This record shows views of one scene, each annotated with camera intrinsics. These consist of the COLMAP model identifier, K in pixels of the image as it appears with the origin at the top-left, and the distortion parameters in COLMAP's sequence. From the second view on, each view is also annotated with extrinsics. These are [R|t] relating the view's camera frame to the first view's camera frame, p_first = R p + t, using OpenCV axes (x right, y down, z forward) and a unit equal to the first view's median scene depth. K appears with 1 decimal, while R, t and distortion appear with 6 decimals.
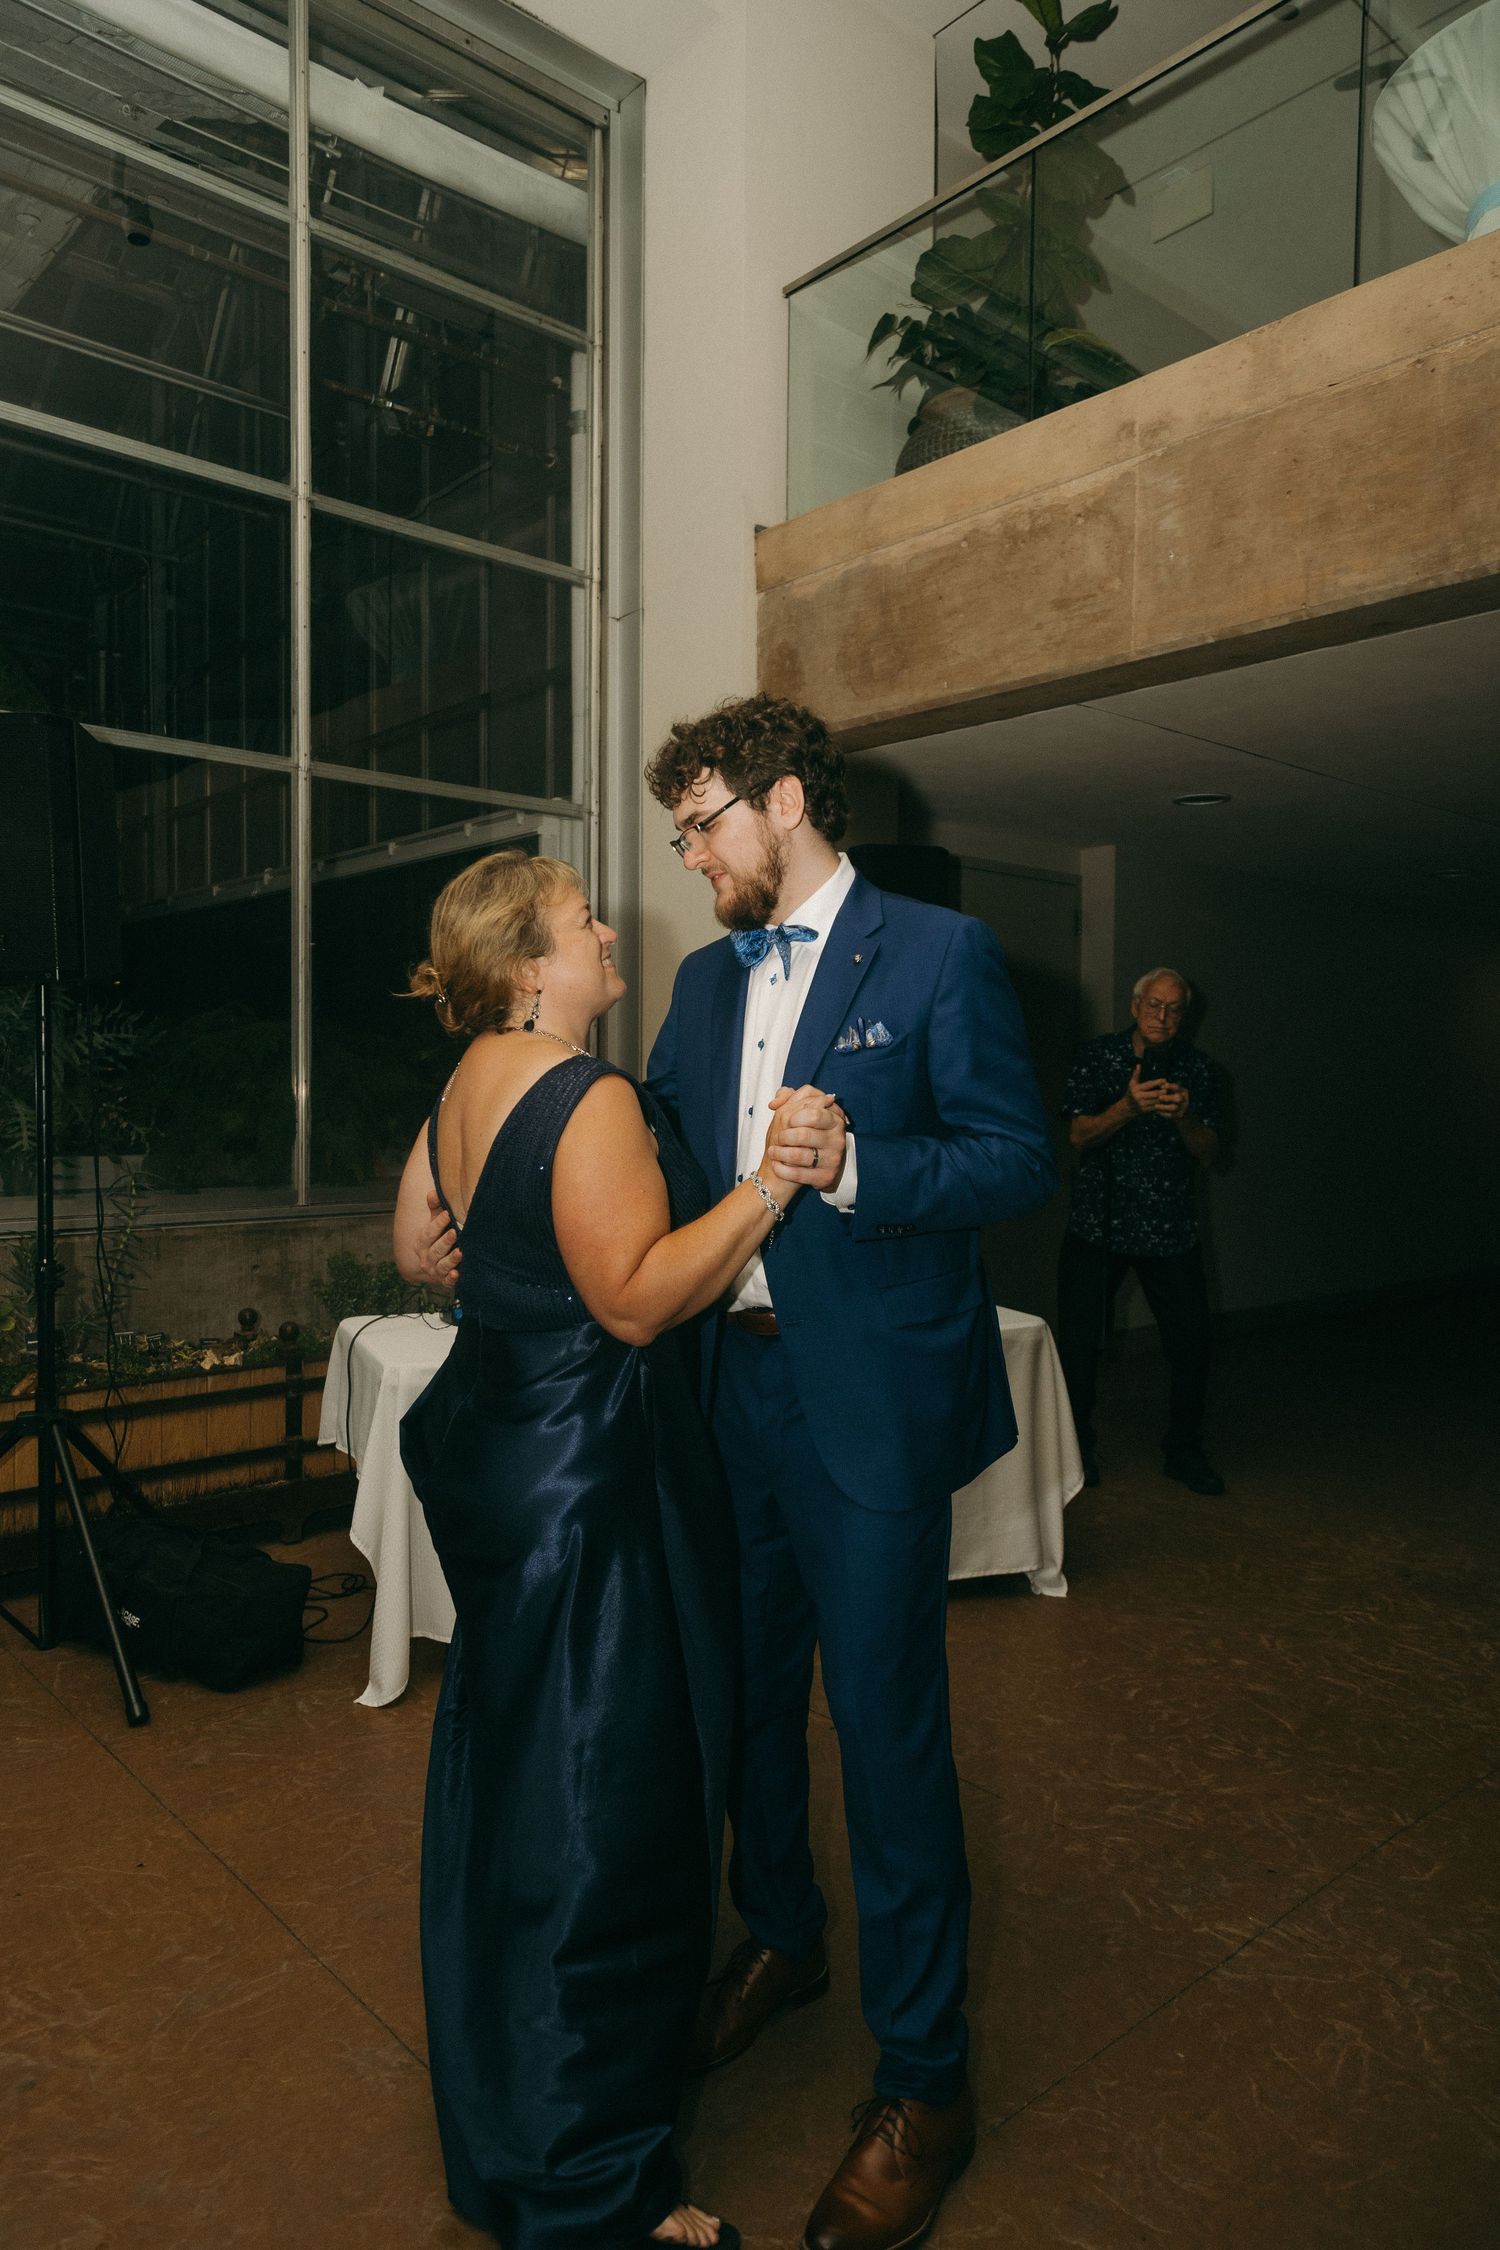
lens RADIAL K [[1485.6, 0, 745.8], [0, 1485.6, 1132.0], [0, 0, 1]] dist [0.023724, -0.004422]
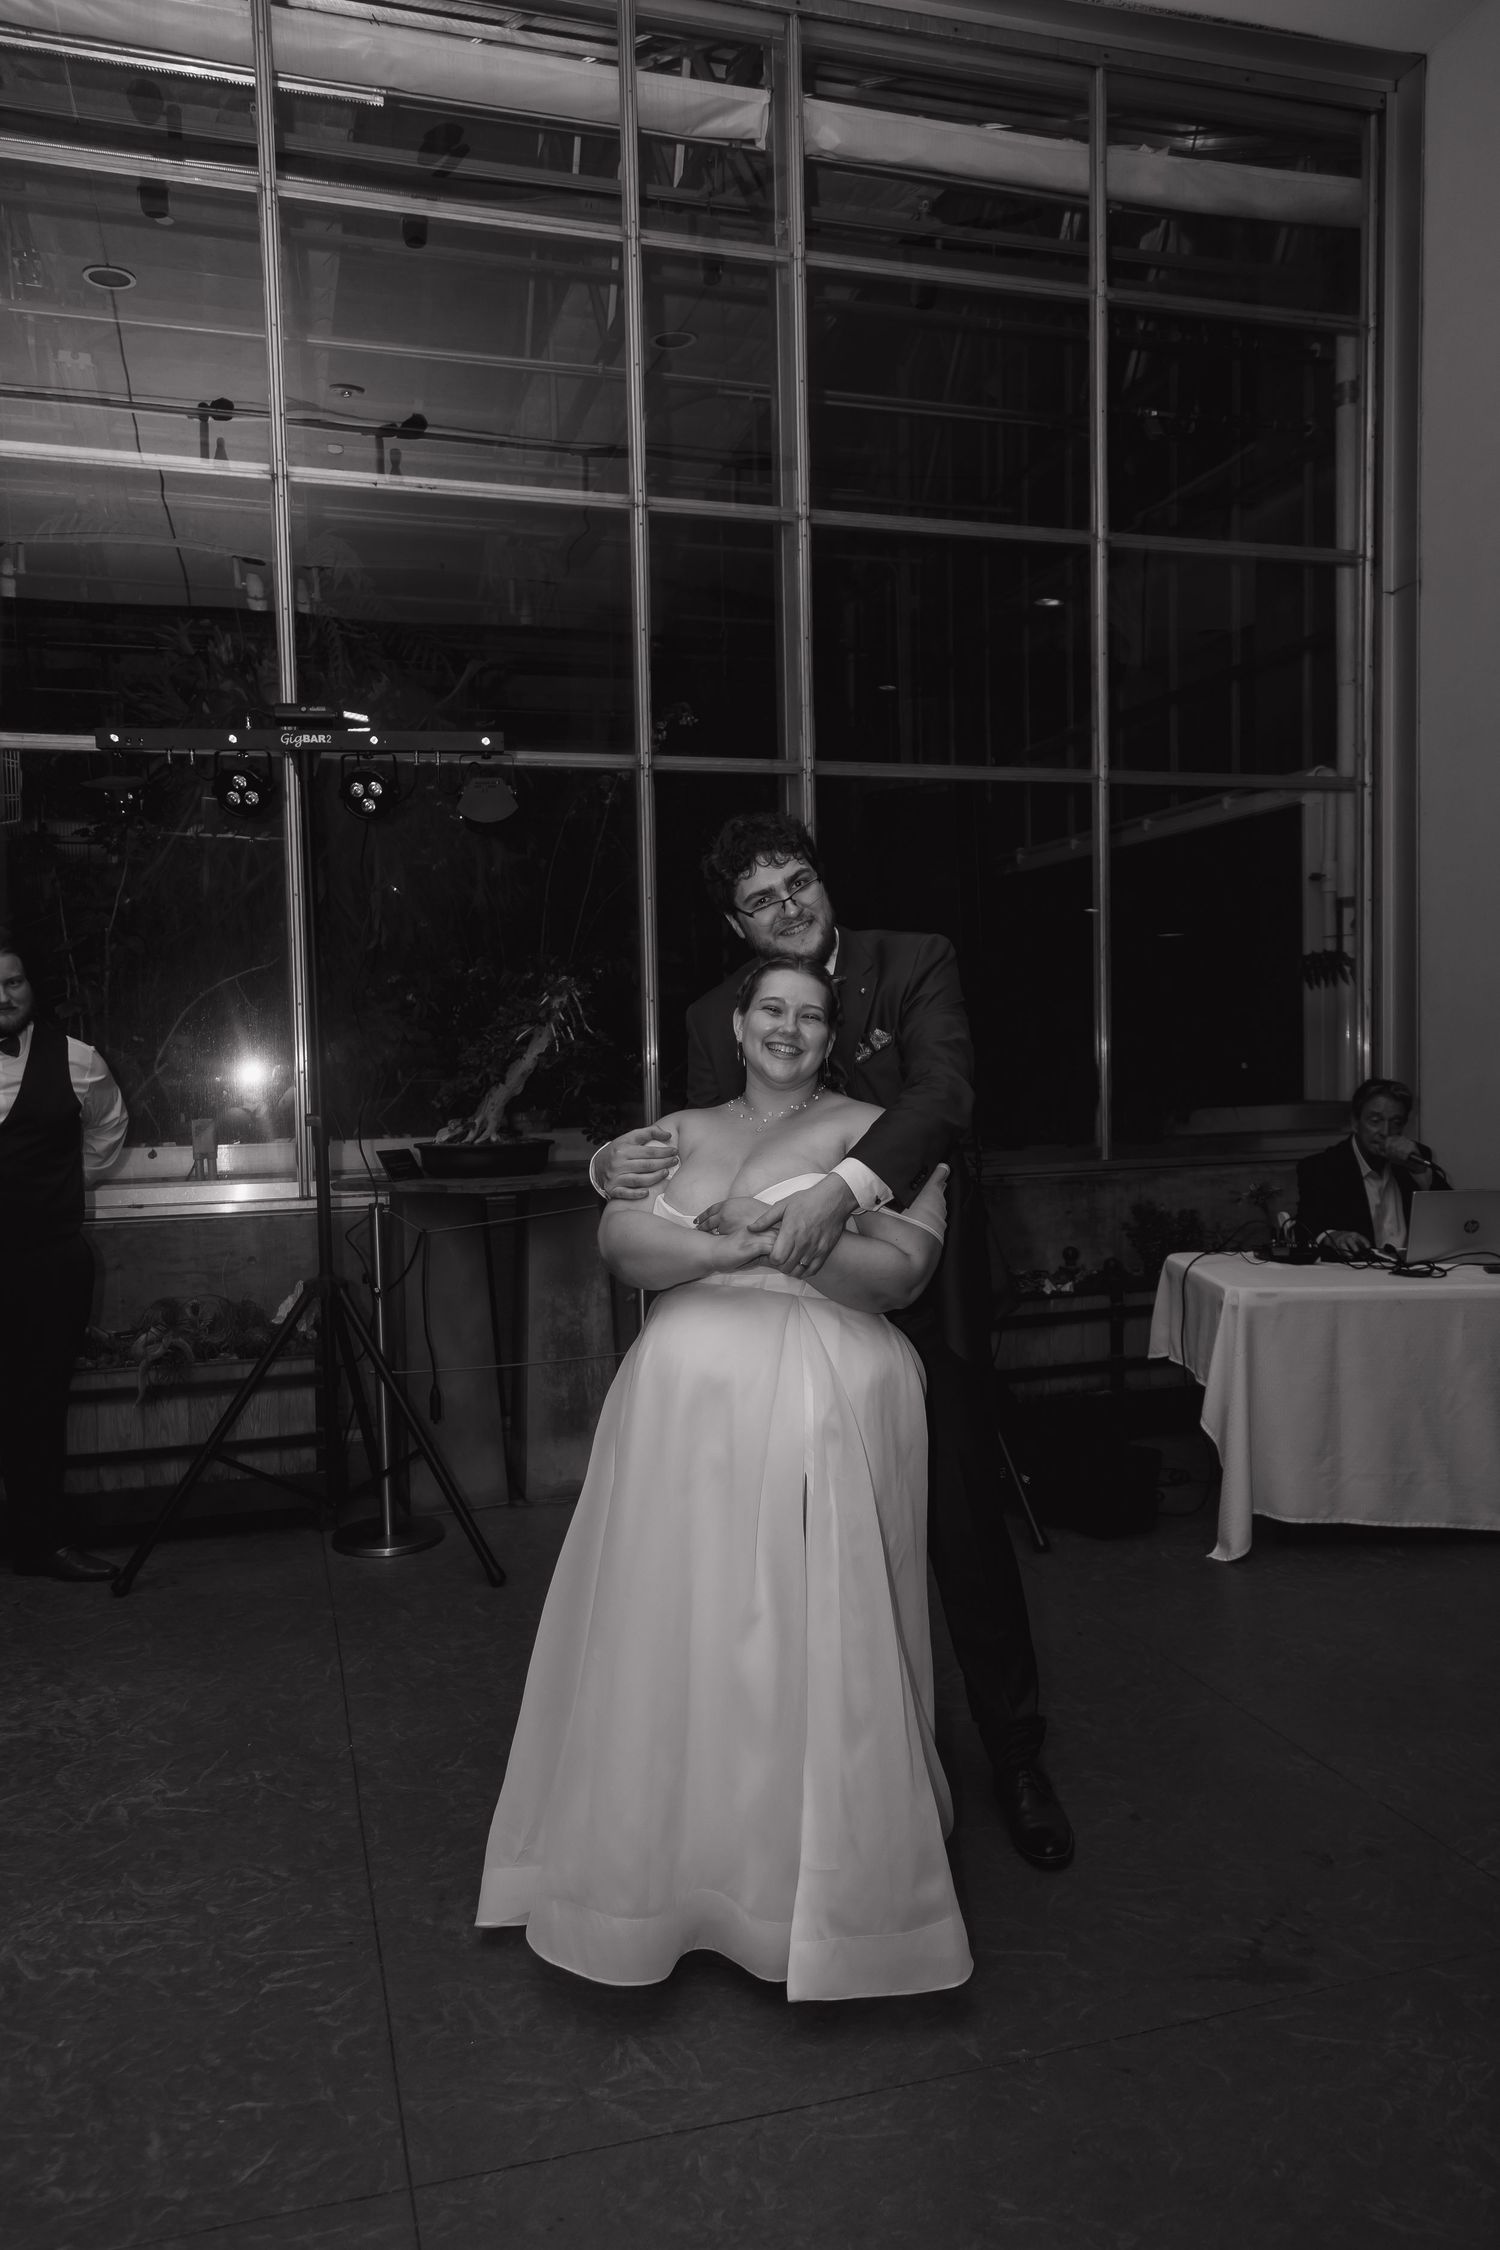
lens RADIAL K [[1617.9, 0, 739.6], [0, 1617.9, 1132.9], [0, 0, 1]] dist [0.026357, -0.004312]
pose [[0.909855, -0.003839, -0.414909, -0.035931], [0.016029, 0.999536, 0.025901, -0.009009], [0.414618, -0.030217, 0.909494, -0.260368]]
